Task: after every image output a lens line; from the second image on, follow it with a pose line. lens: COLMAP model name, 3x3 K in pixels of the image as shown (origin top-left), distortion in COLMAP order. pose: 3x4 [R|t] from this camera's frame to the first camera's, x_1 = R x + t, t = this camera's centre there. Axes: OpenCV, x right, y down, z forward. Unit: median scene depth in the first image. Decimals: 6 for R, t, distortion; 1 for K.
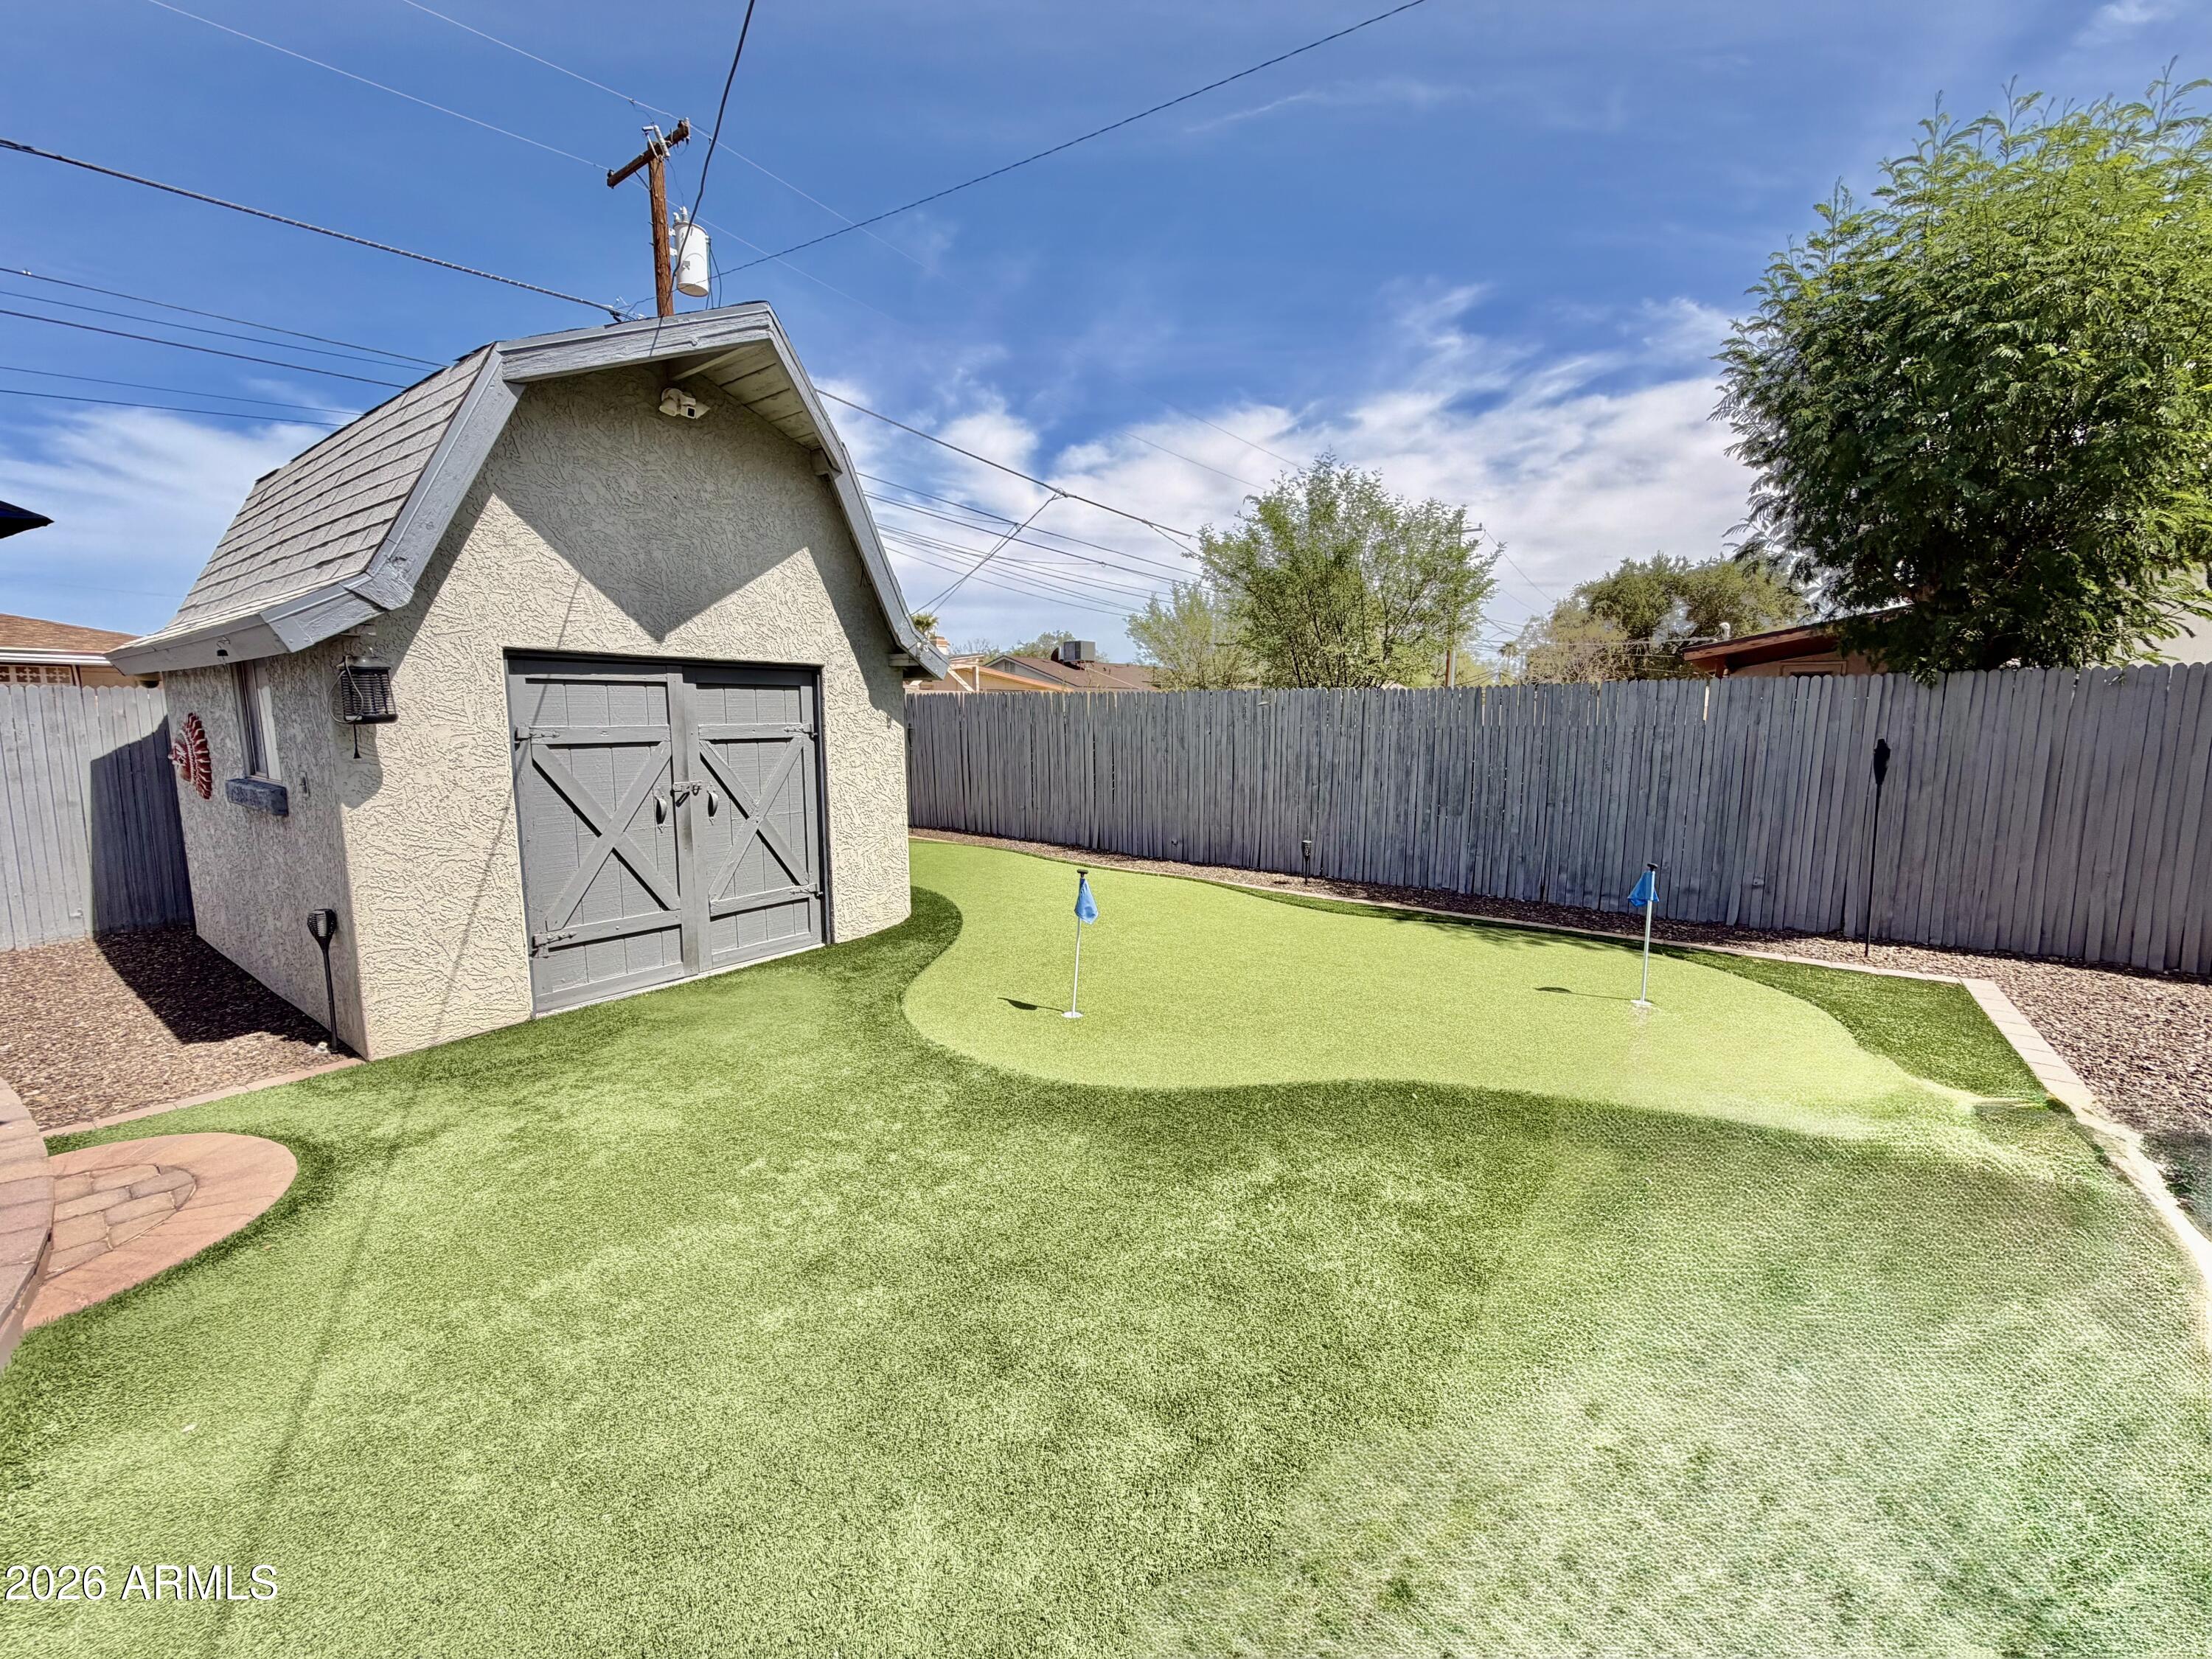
lens RADIAL K [[878.7, 0, 1109.6], [0, 878.7, 826.5], [0, 0, 1]] dist [-0.001522, 0.000340]
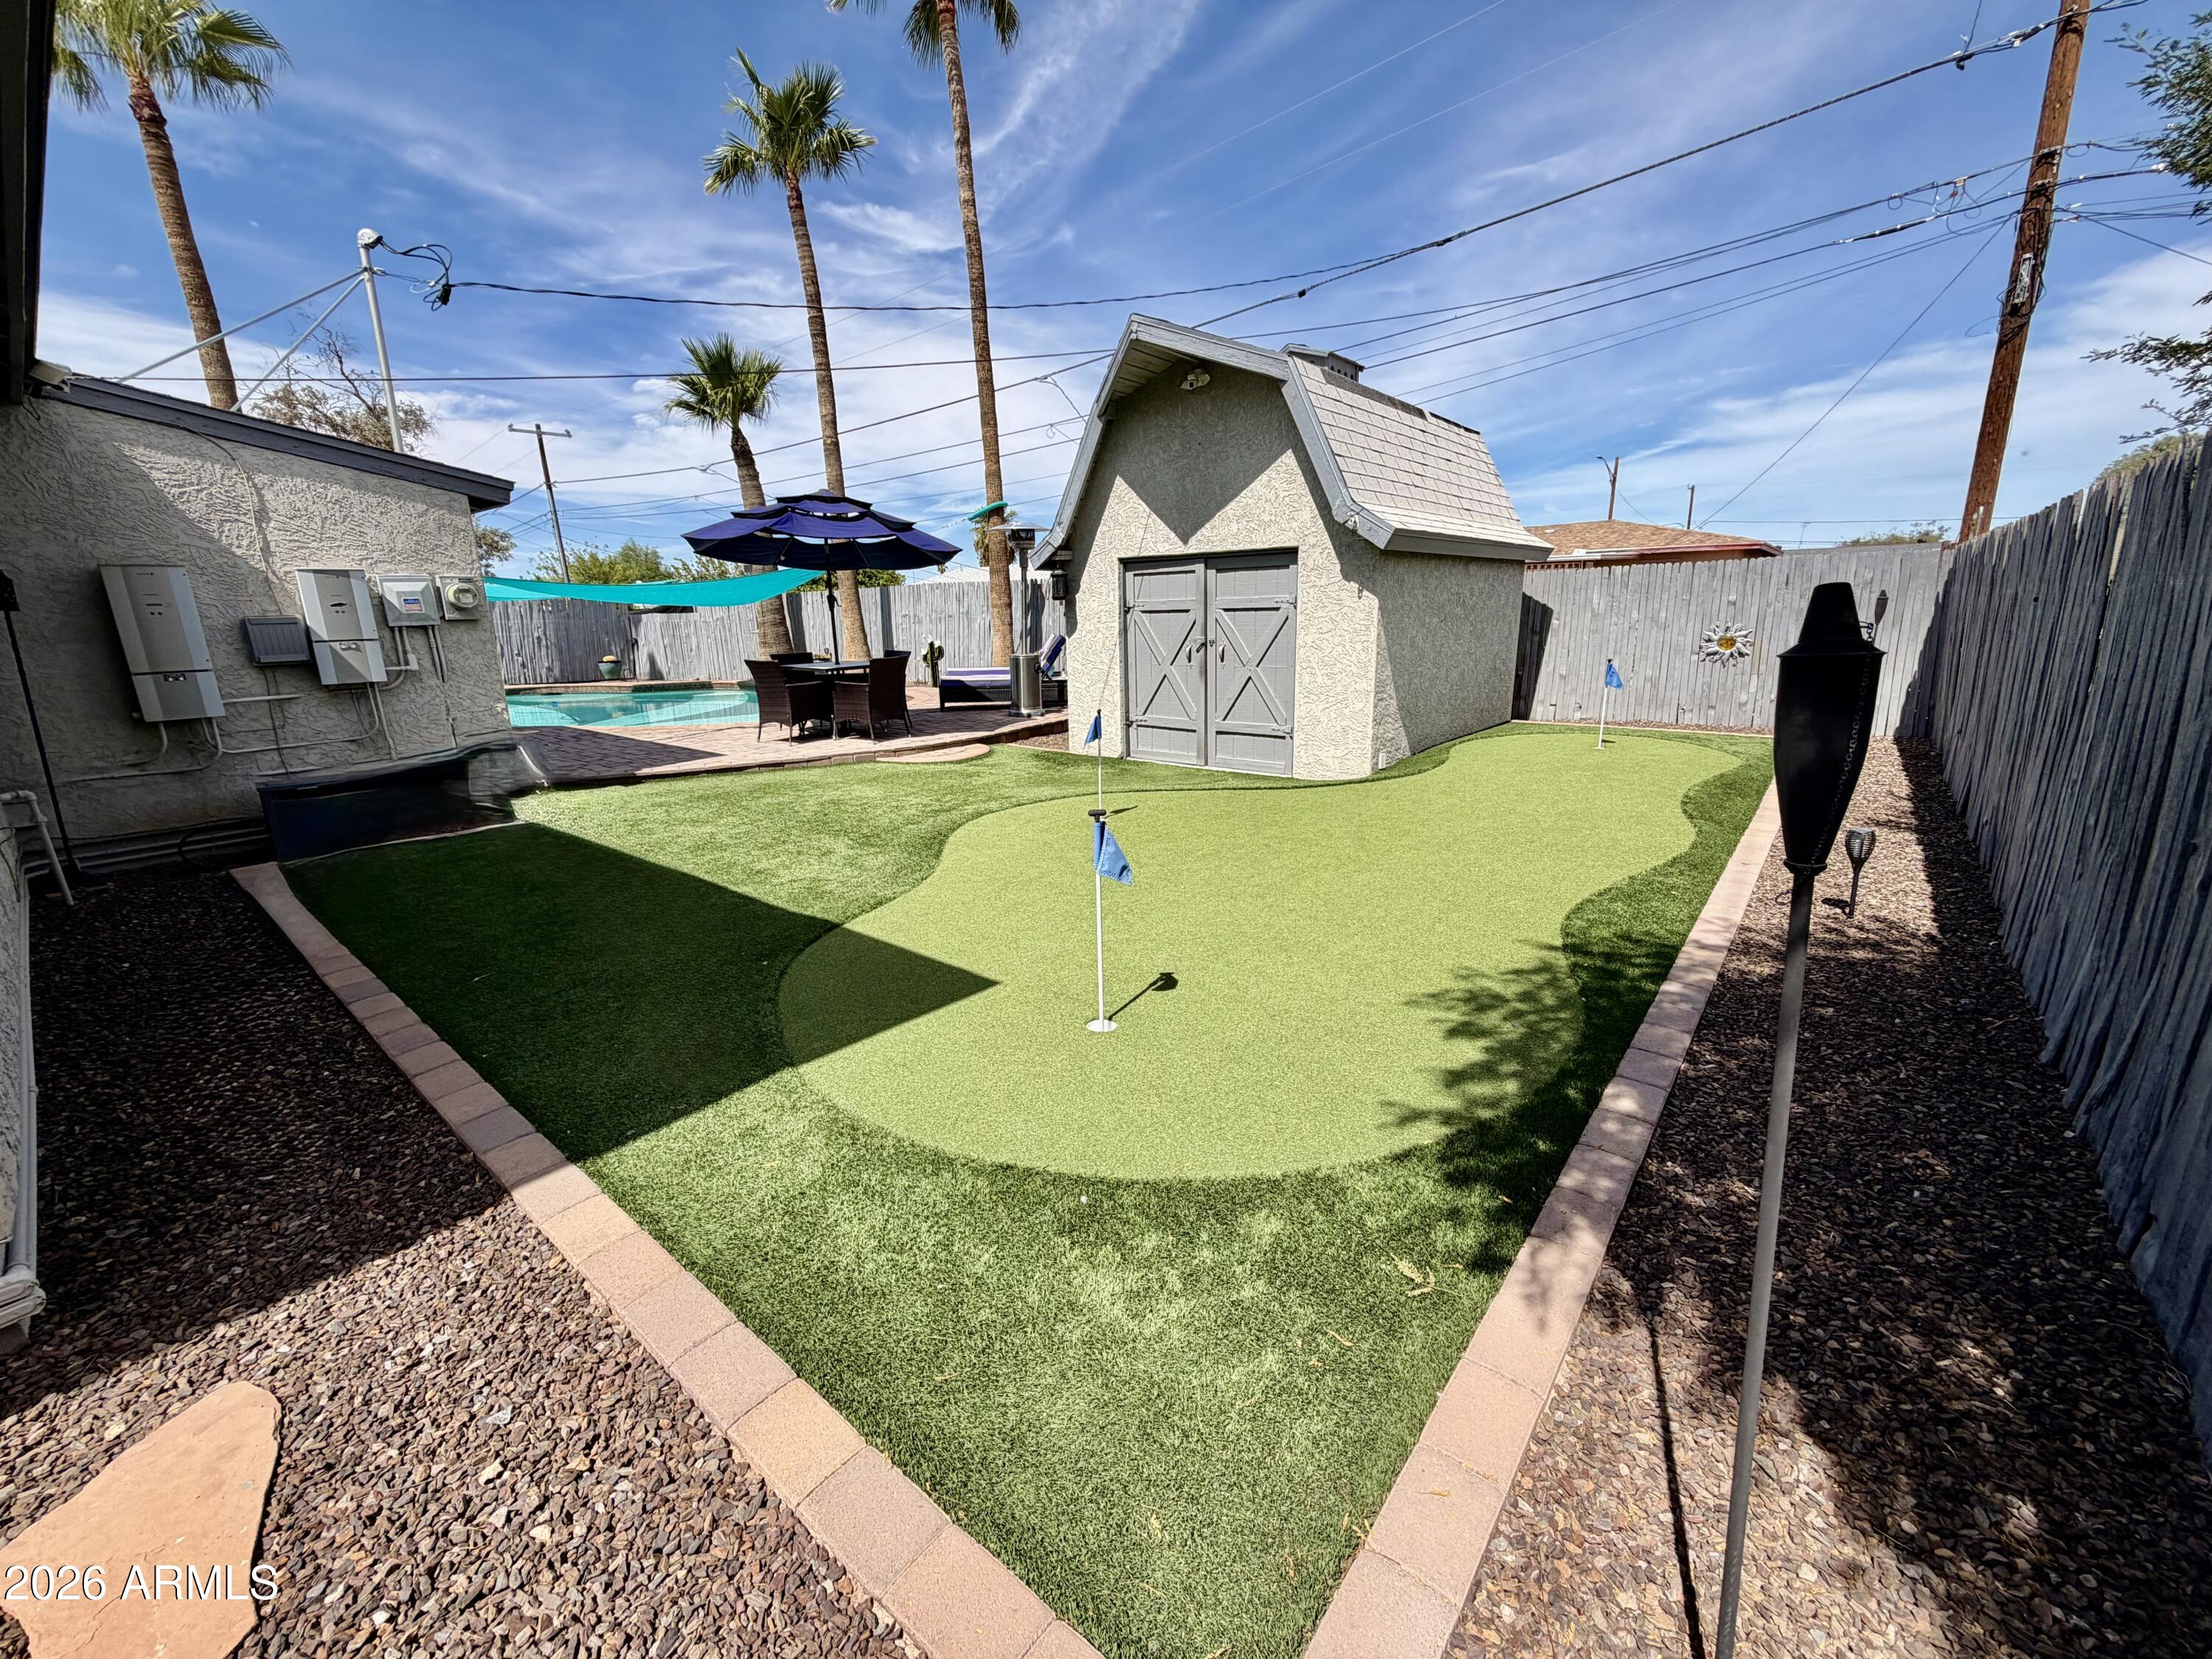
lens RADIAL K [[878.7, 0, 1090.2], [0, 878.7, 840.4], [0, 0, 1]] dist [-0.001522, 0.000340]
pose [[-0.076629, 0.251371, -0.964853, 0.758145], [-0.106992, 0.960037, 0.258613, -0.058458], [0.991303, 0.123049, -0.046672, 0.632309]]
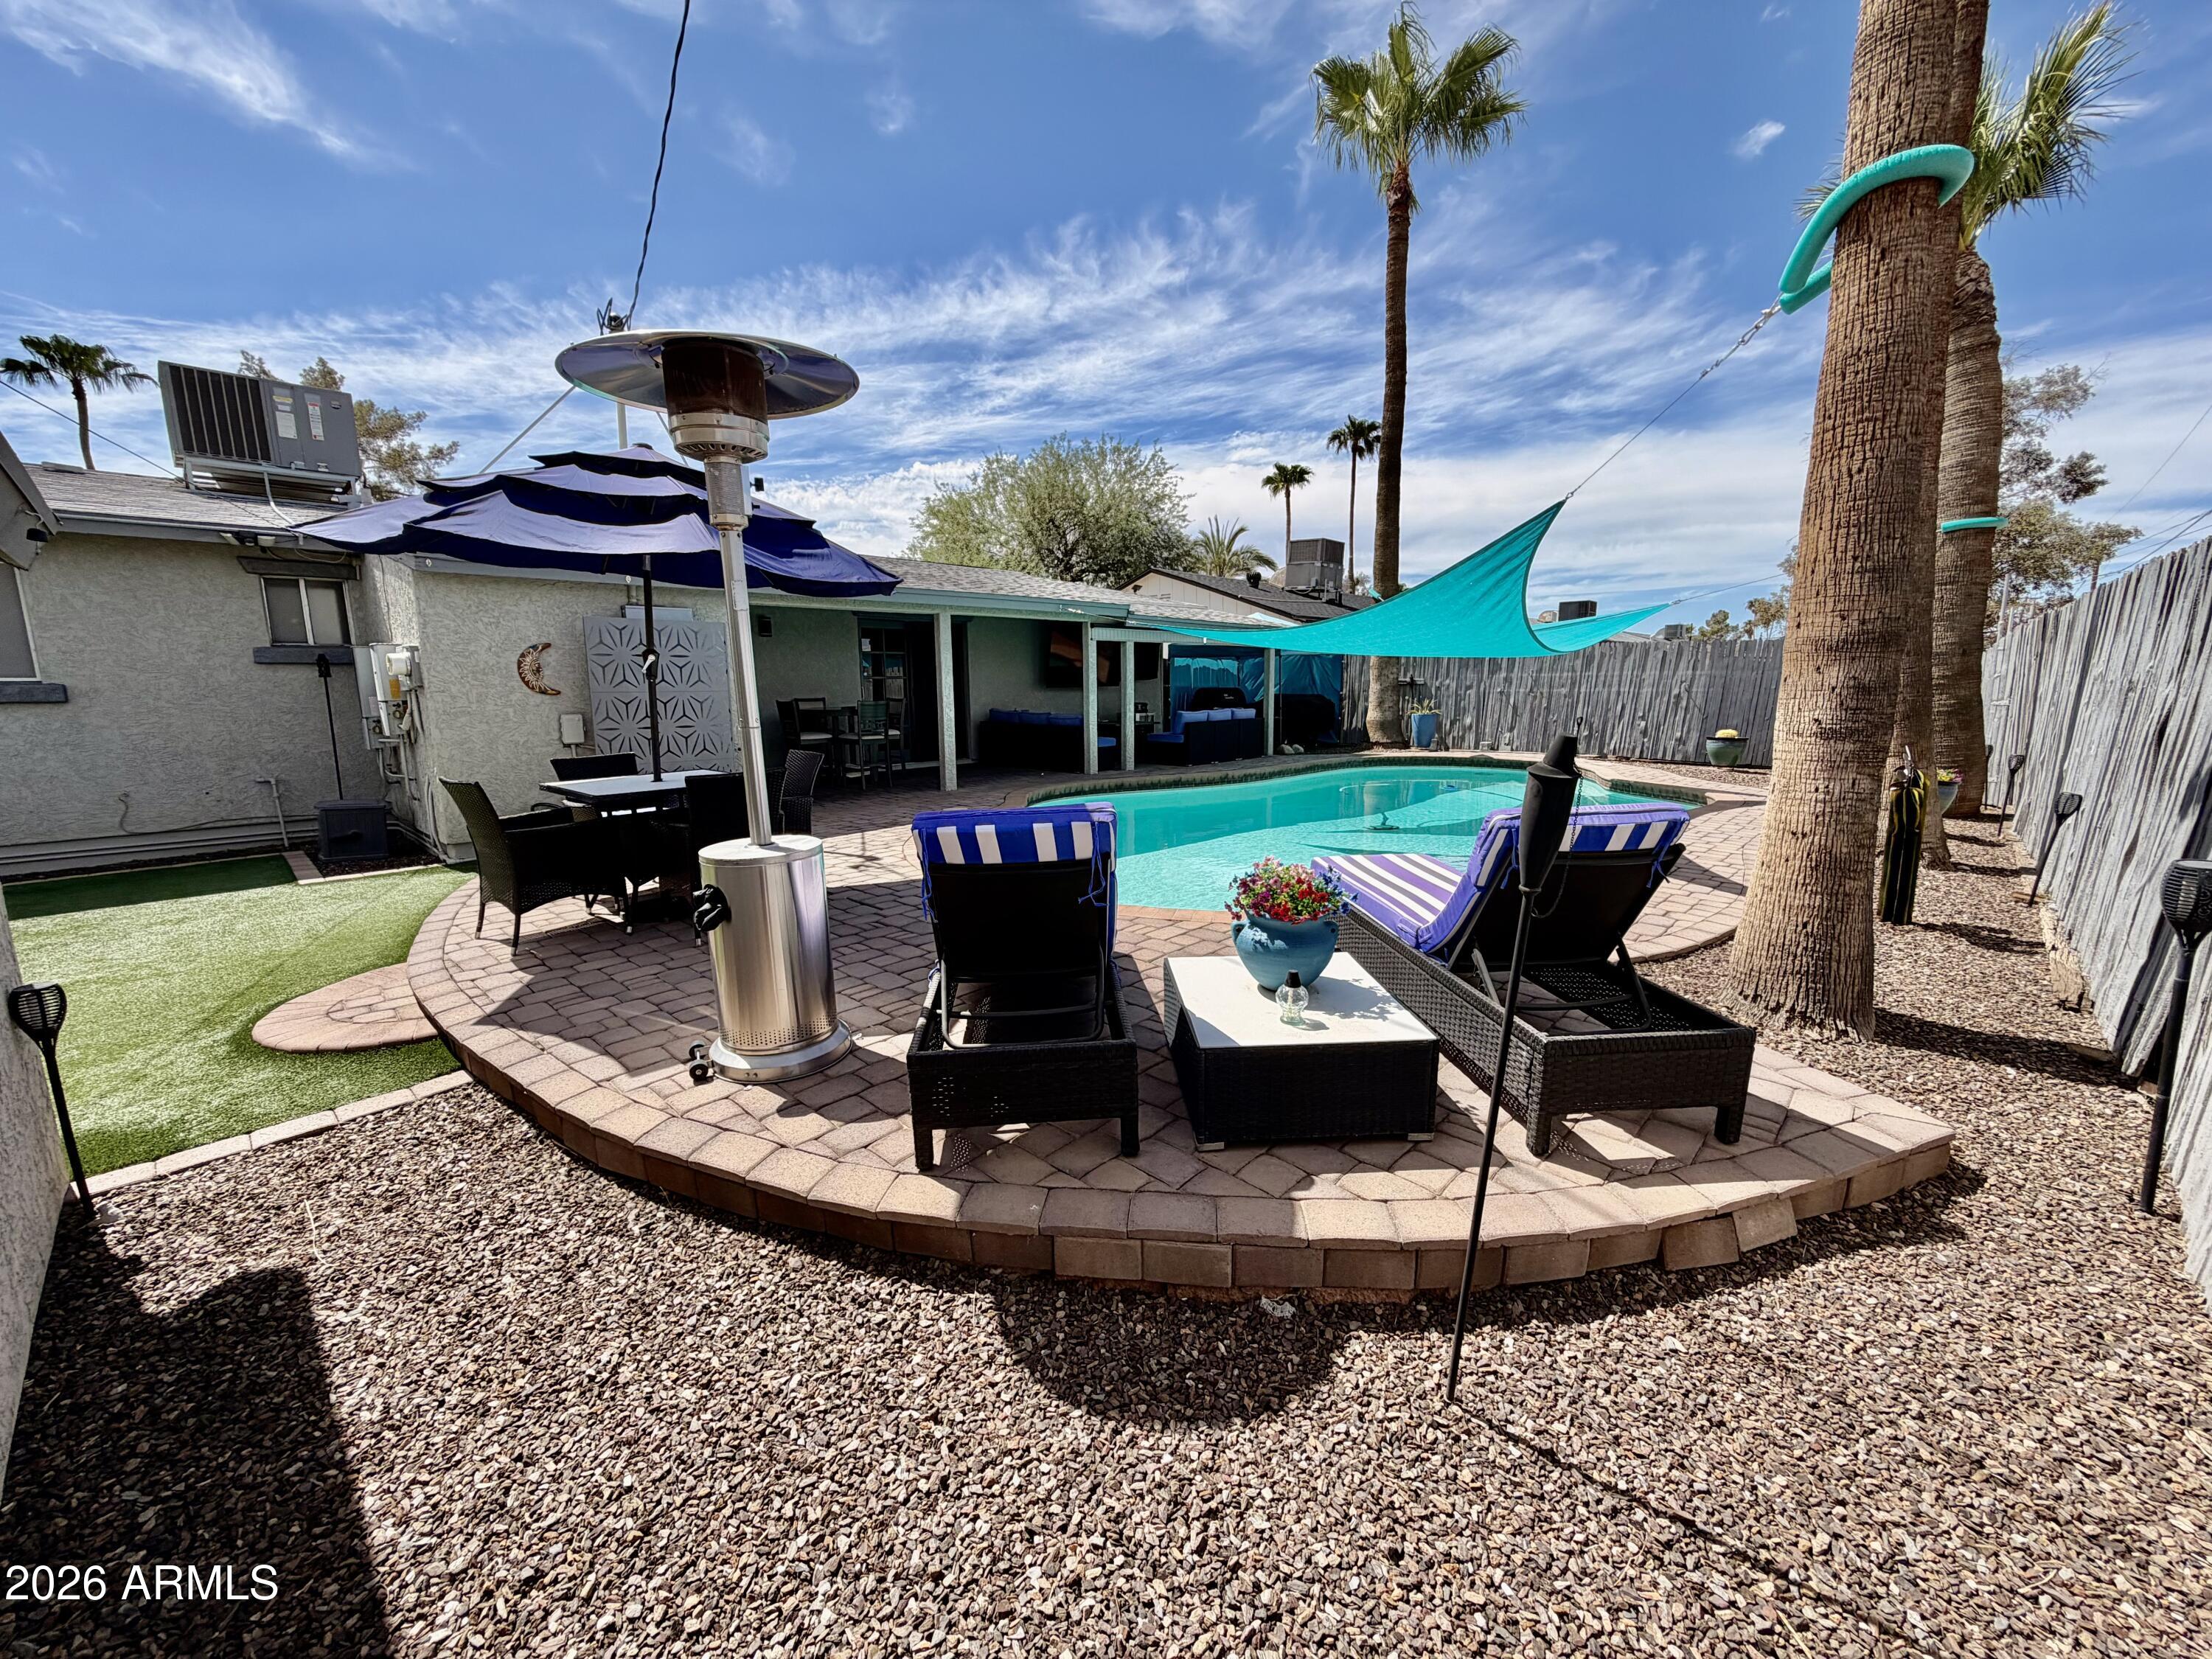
lens RADIAL K [[878.7, 0, 1113.7], [0, 878.7, 850.8], [0, 0, 1]] dist [-0.001522, 0.000340]
pose [[-0.994581, -0.015718, 0.102769, -0.869122], [0.017658, 0.948605, 0.315970, -0.078226], [-0.102454, 0.316073, -0.943187, 0.753440]]
